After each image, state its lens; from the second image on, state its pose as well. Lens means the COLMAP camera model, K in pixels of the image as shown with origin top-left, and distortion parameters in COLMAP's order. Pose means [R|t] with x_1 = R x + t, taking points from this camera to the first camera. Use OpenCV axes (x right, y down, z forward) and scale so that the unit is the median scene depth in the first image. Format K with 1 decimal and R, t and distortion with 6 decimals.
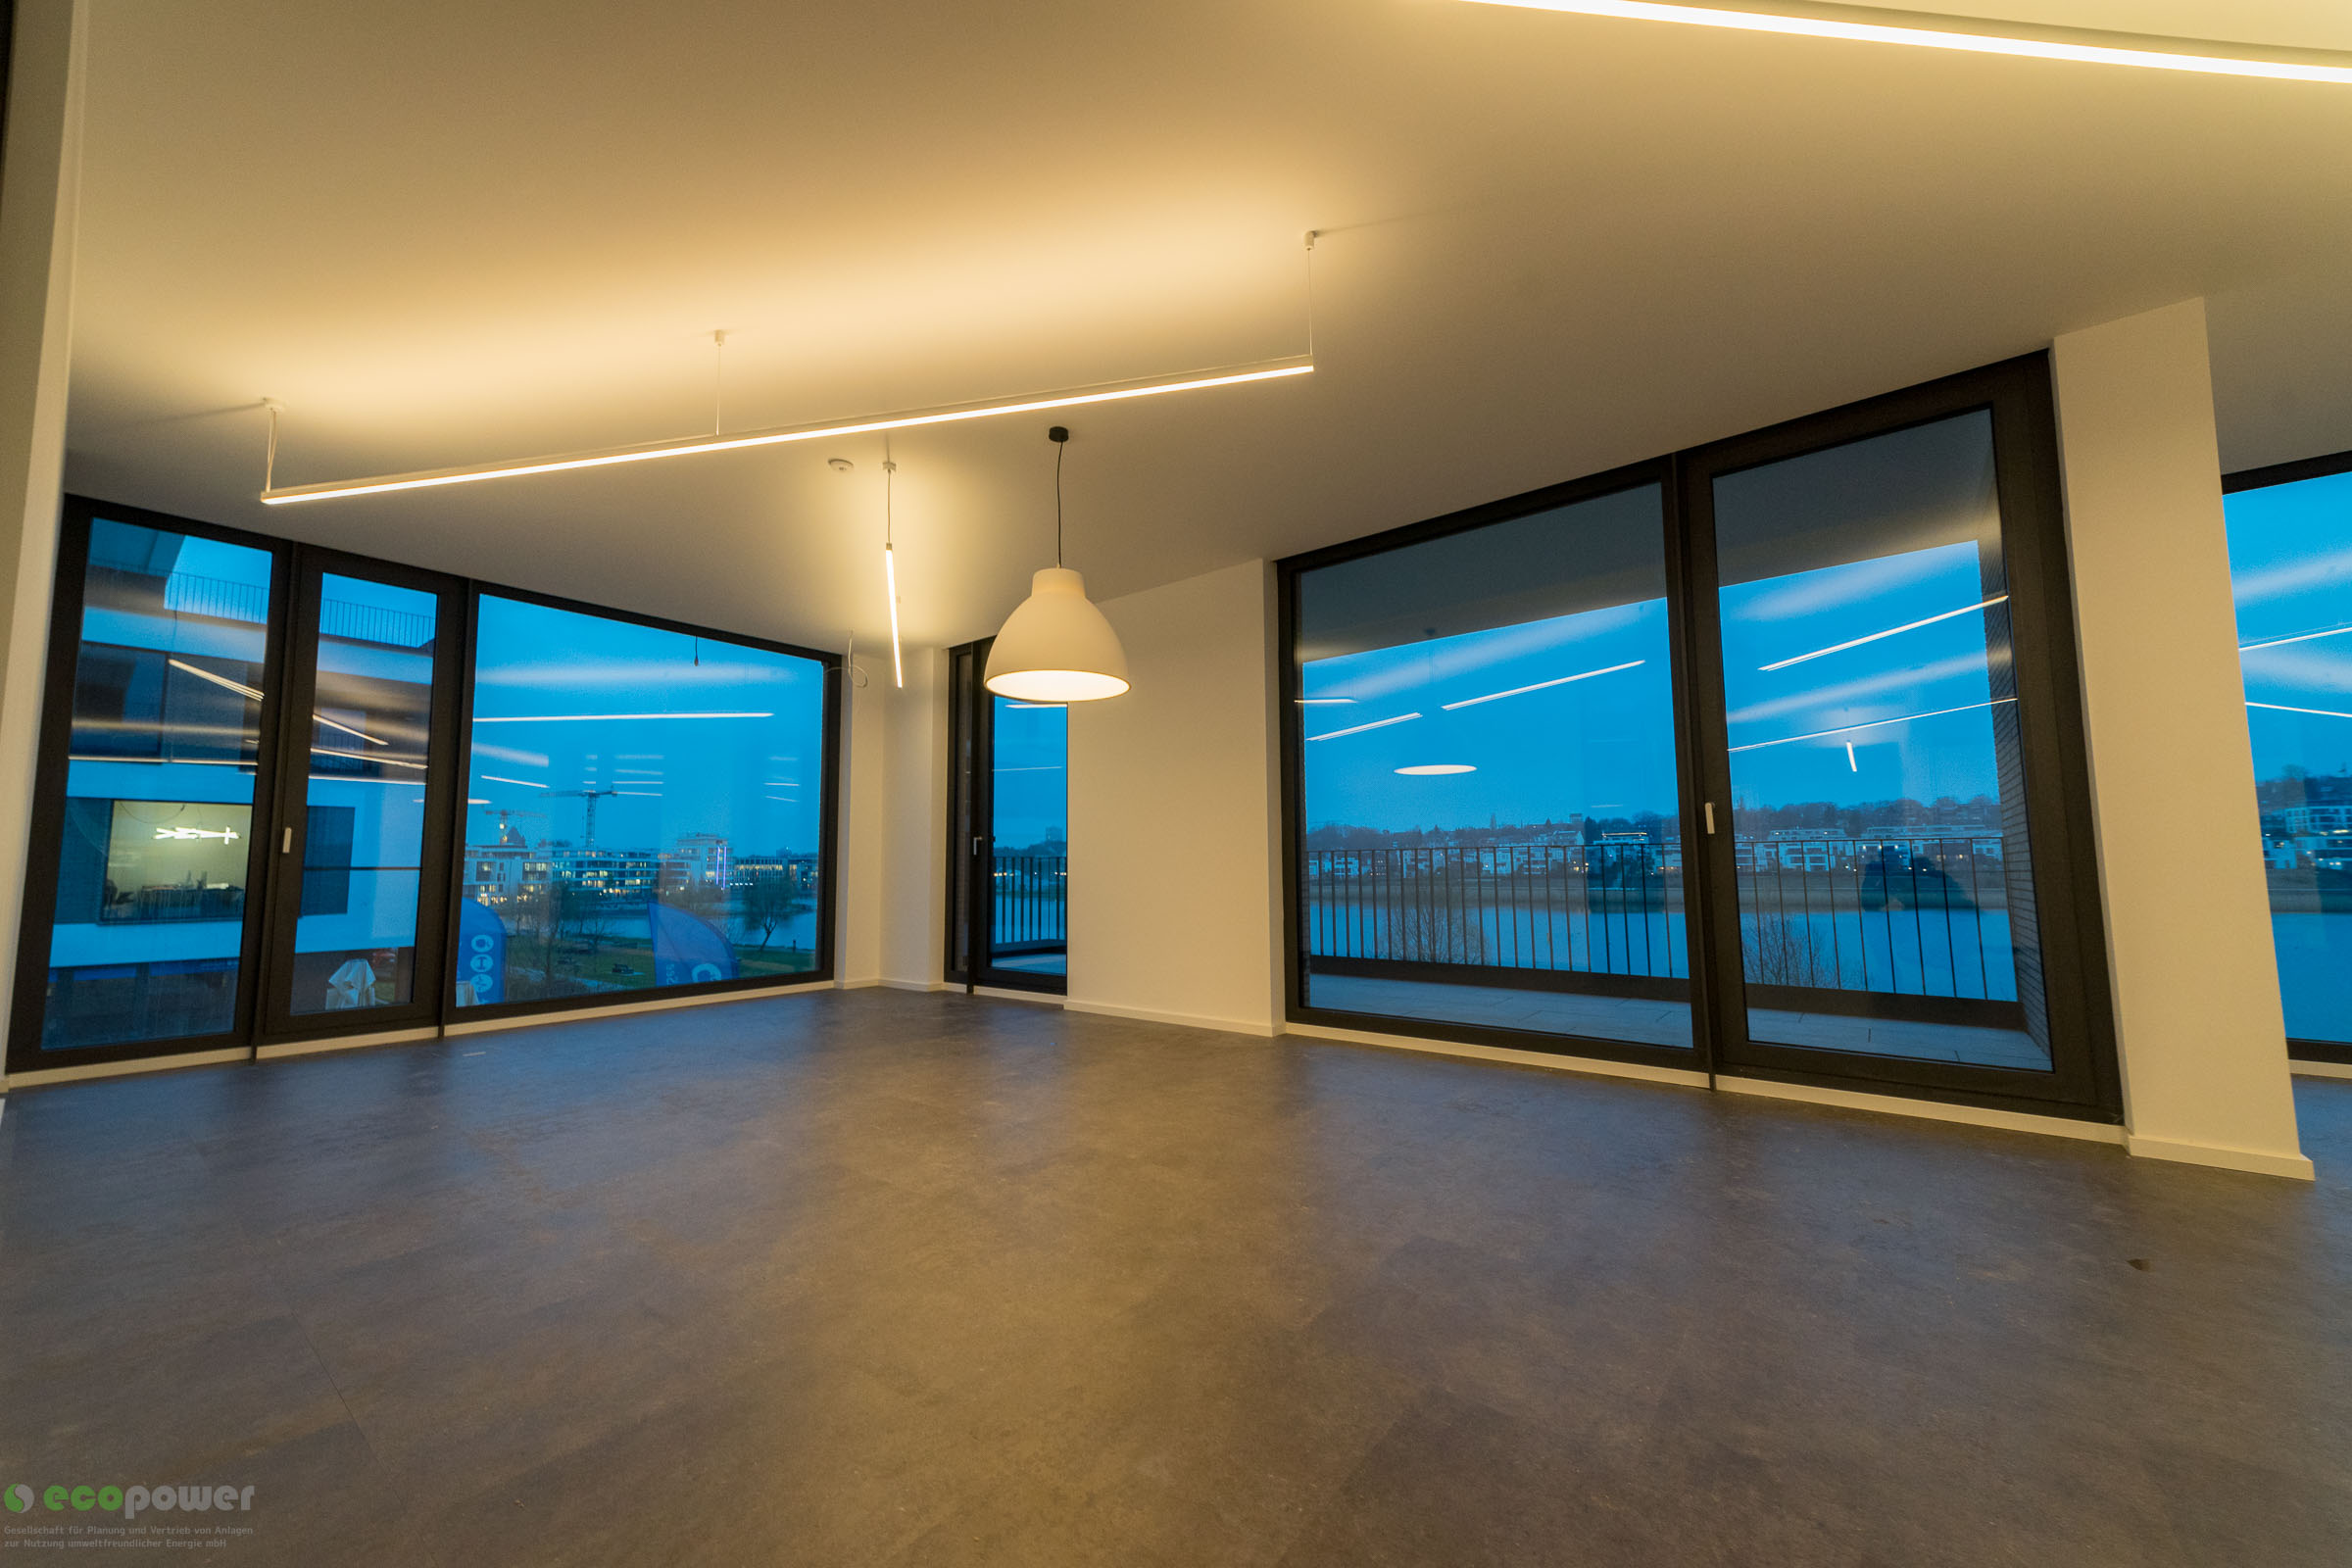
lens RADIAL K [[865.6, 0, 1176.0], [0, 865.6, 784.0], [0, 0, 1]] dist [0.017145, -0.000189]
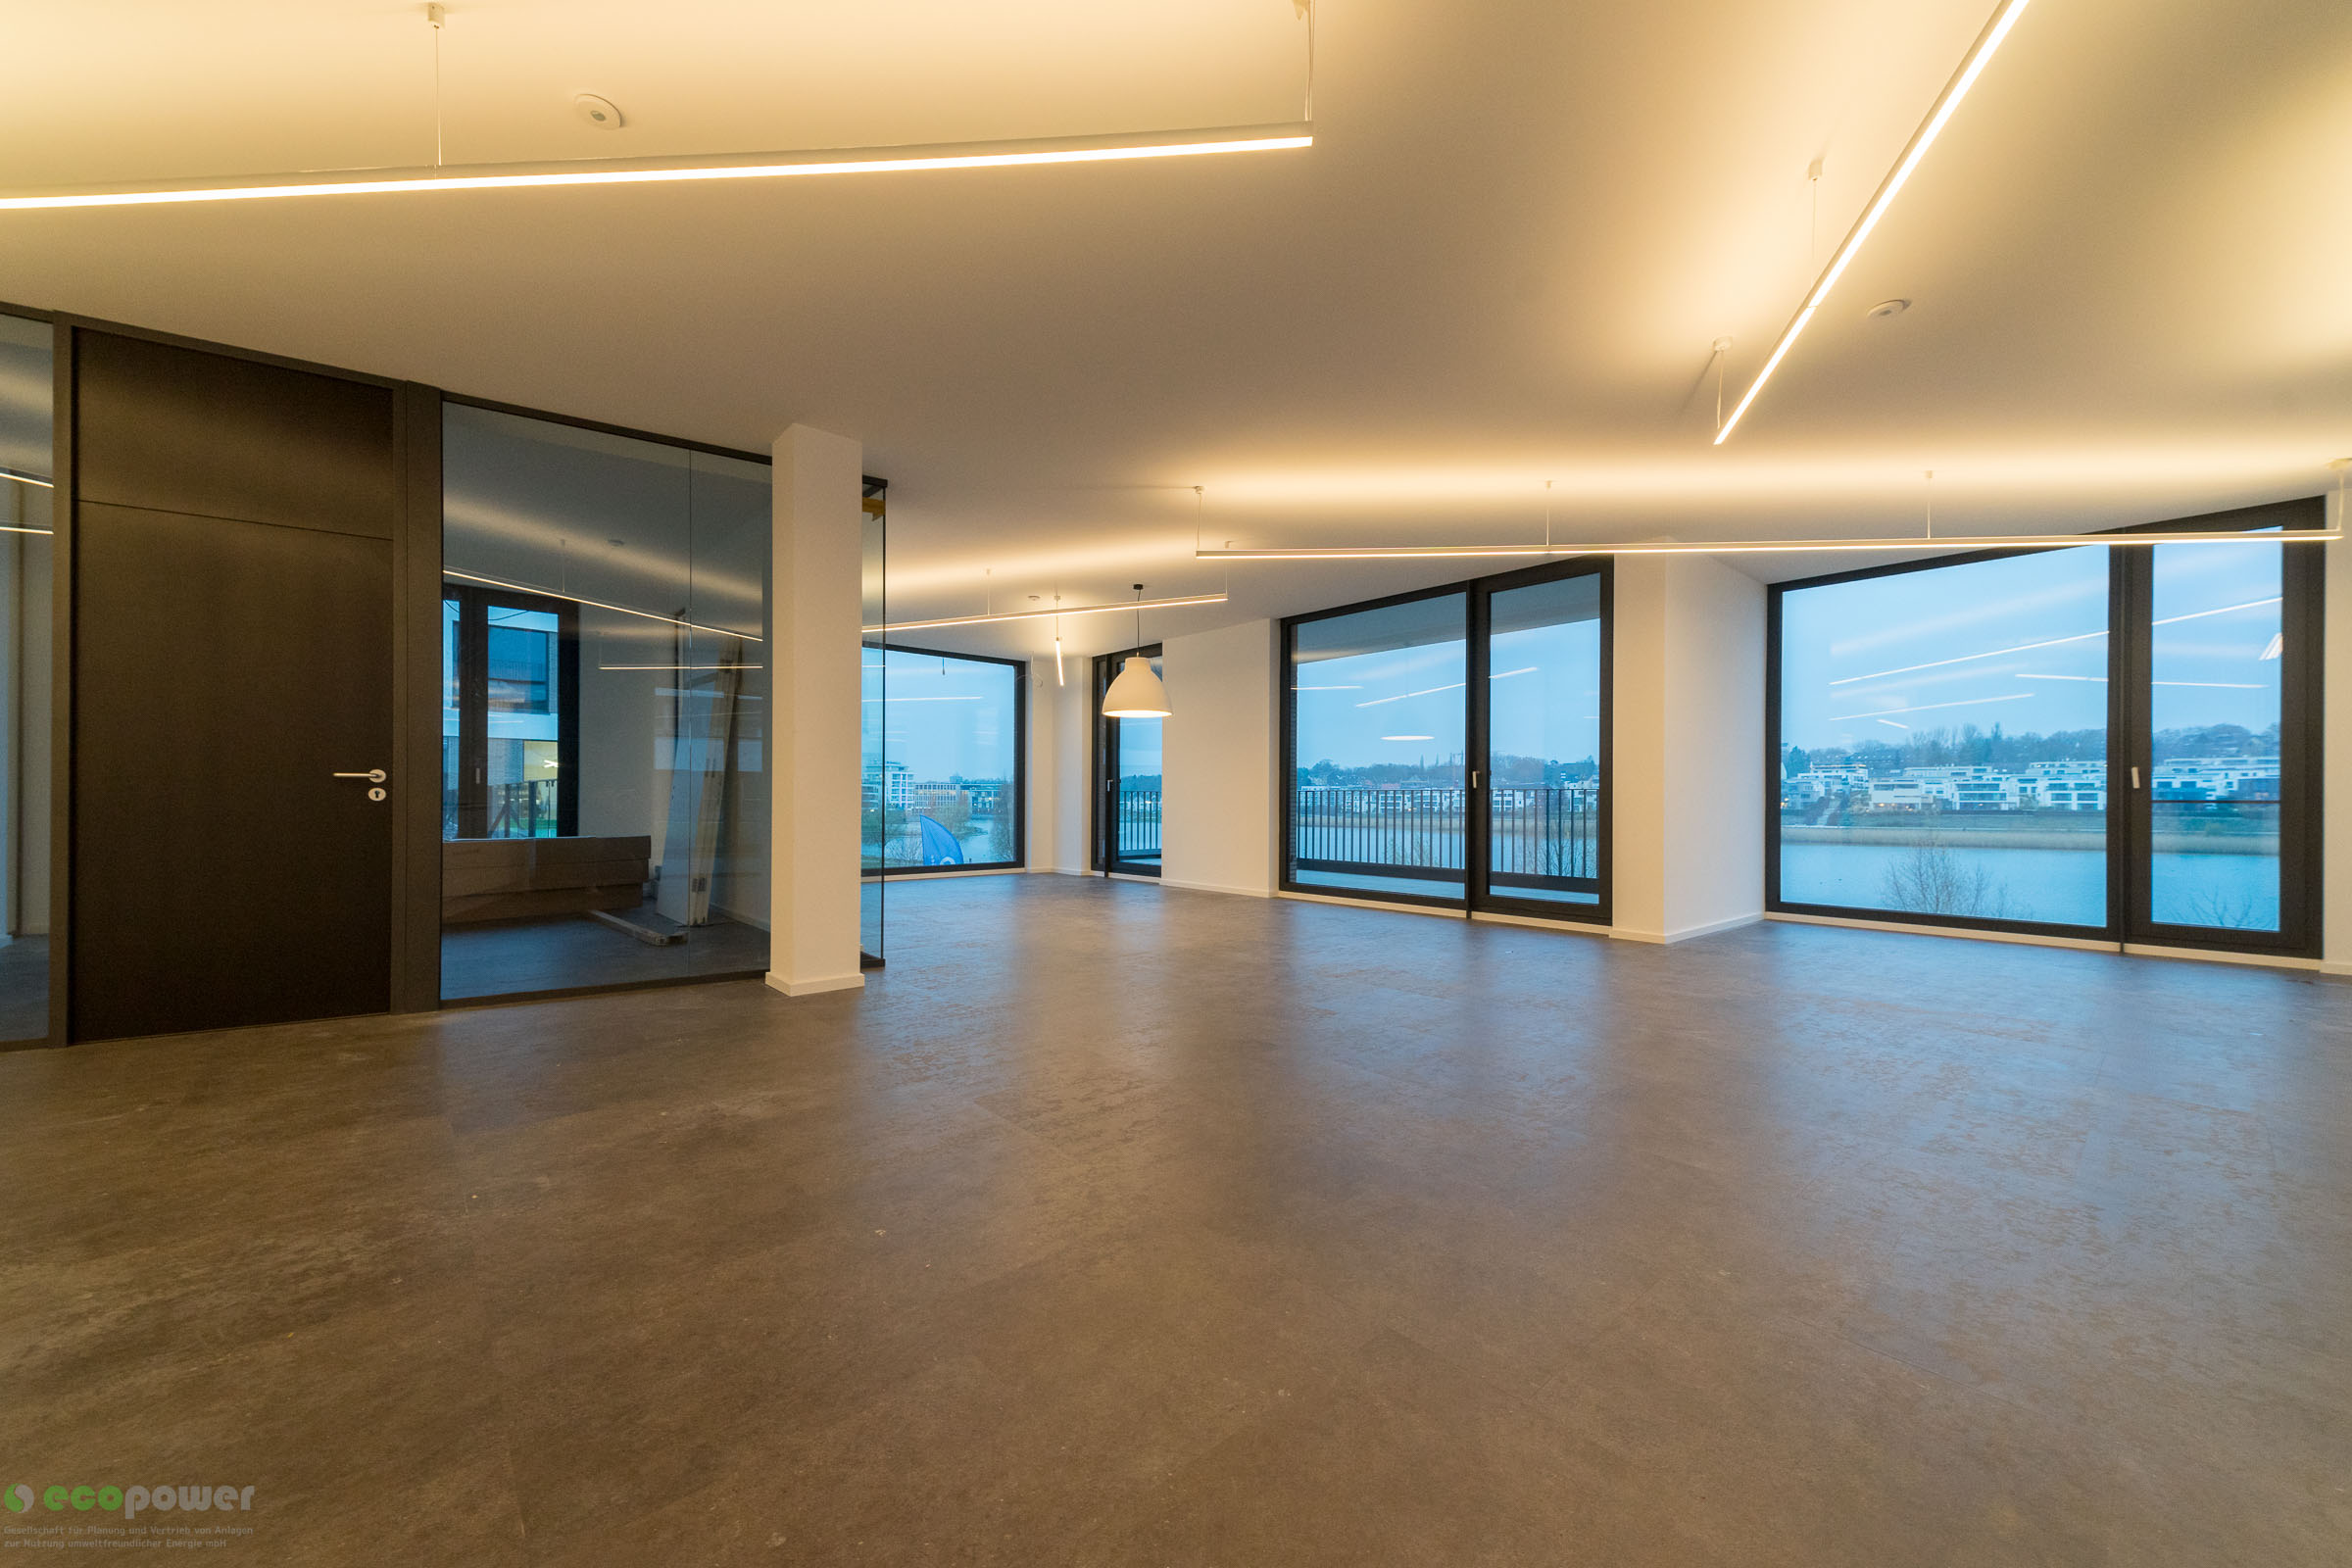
lens RADIAL K [[865.6, 0, 1176.0], [0, 865.6, 784.0], [0, 0, 1]] dist [0.017145, -0.000189]
pose [[0.984714, 0.009473, -0.173919, 0.165077], [0.004770, 0.996679, 0.081296, -0.059996], [0.174112, -0.080883, 0.981399, -0.533512]]
